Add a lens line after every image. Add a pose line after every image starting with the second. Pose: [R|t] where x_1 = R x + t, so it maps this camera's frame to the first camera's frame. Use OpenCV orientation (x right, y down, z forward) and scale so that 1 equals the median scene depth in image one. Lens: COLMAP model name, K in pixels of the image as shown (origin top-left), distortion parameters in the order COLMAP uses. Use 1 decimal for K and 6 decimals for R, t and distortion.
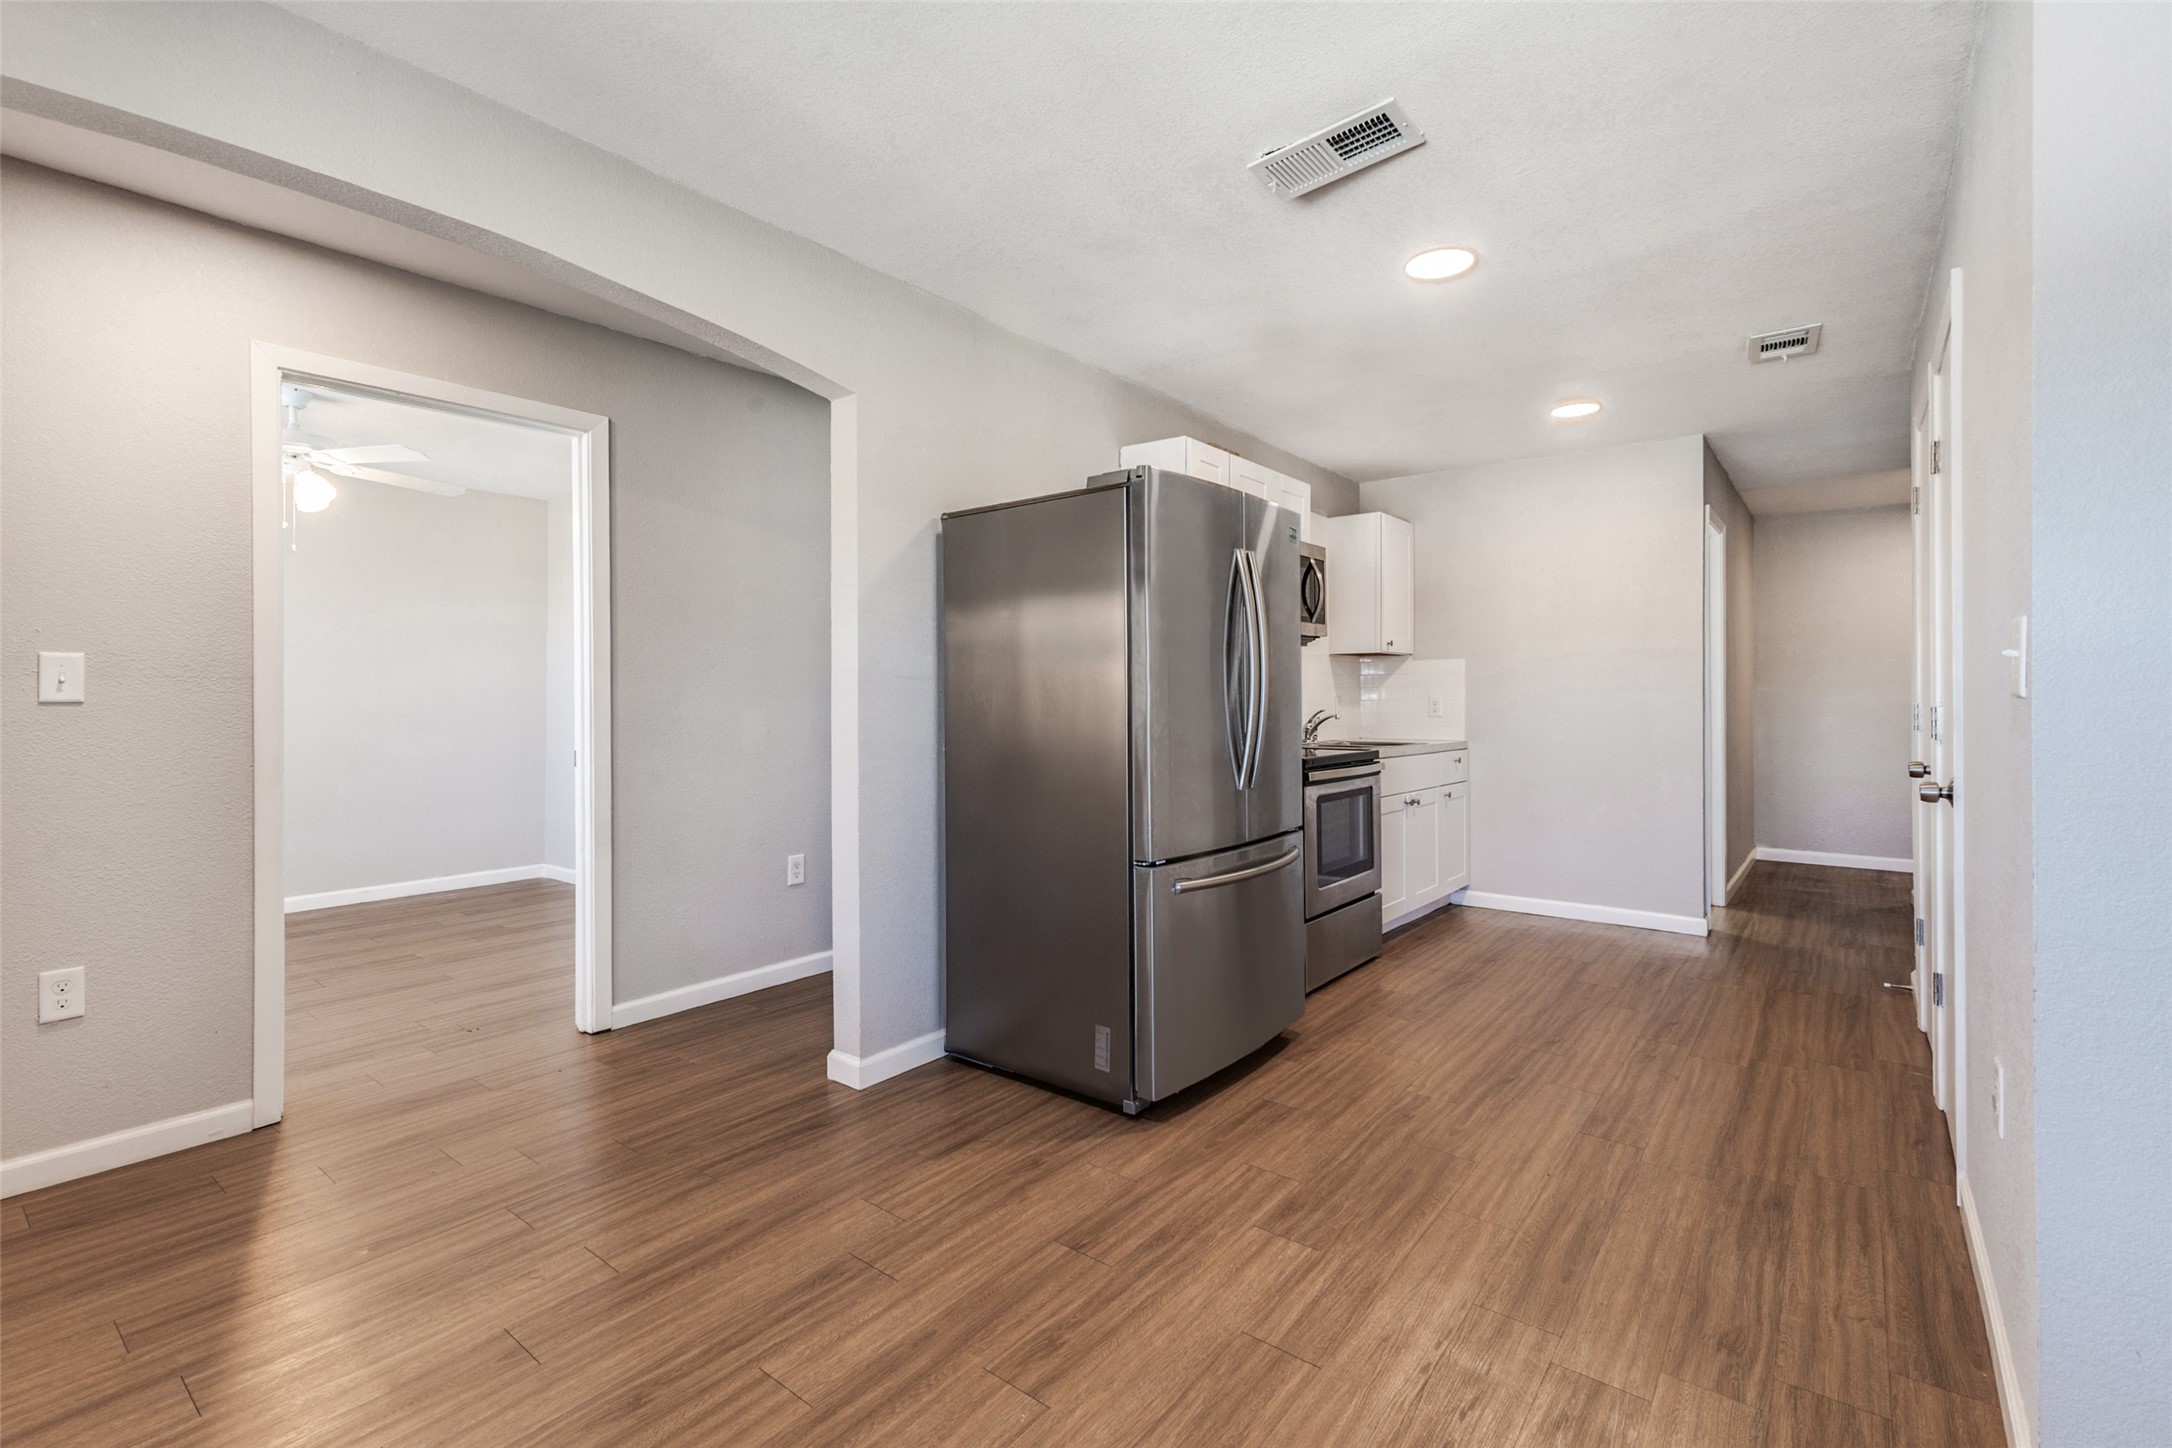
lens RADIAL K [[954.9, 0, 1089.3], [0, 954.9, 727.3], [0, 0, 1]] dist [0.004169, -0.000344]
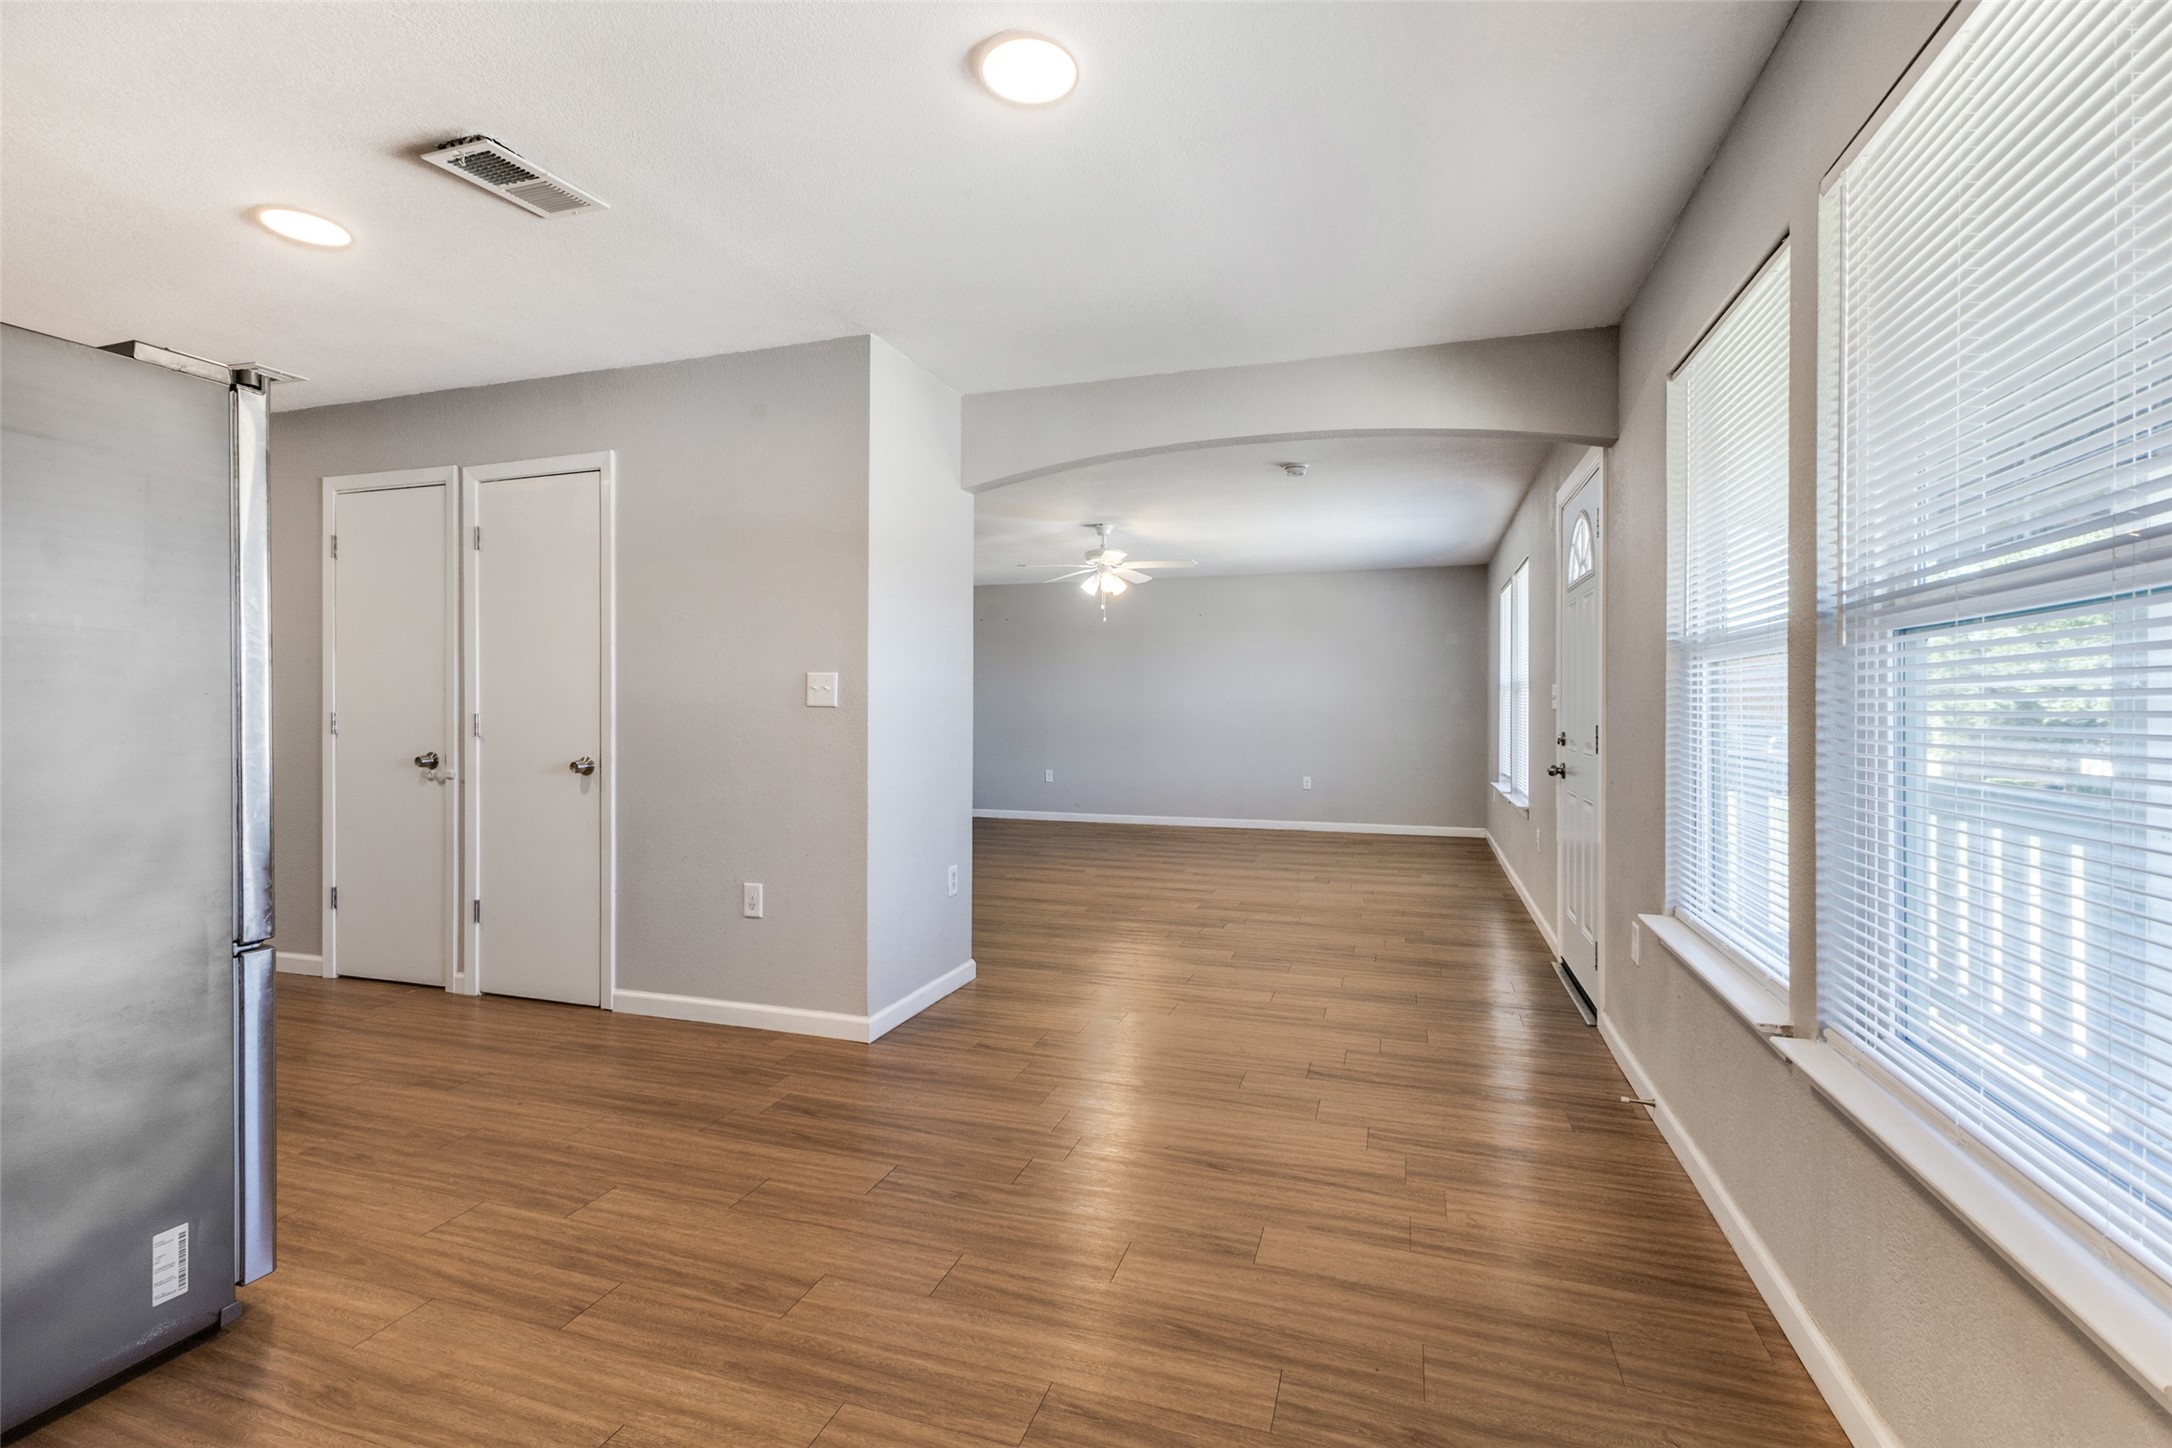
lens RADIAL K [[954.9, 0, 1089.8], [0, 954.9, 710.6], [0, 0, 1]] dist [0.004169, -0.000344]
pose [[-0.345128, -0.001013, 0.938555, -0.942445], [0.024034, 0.999662, 0.009916, -0.023002], [-0.938248, 0.025980, -0.344987, 0.765919]]
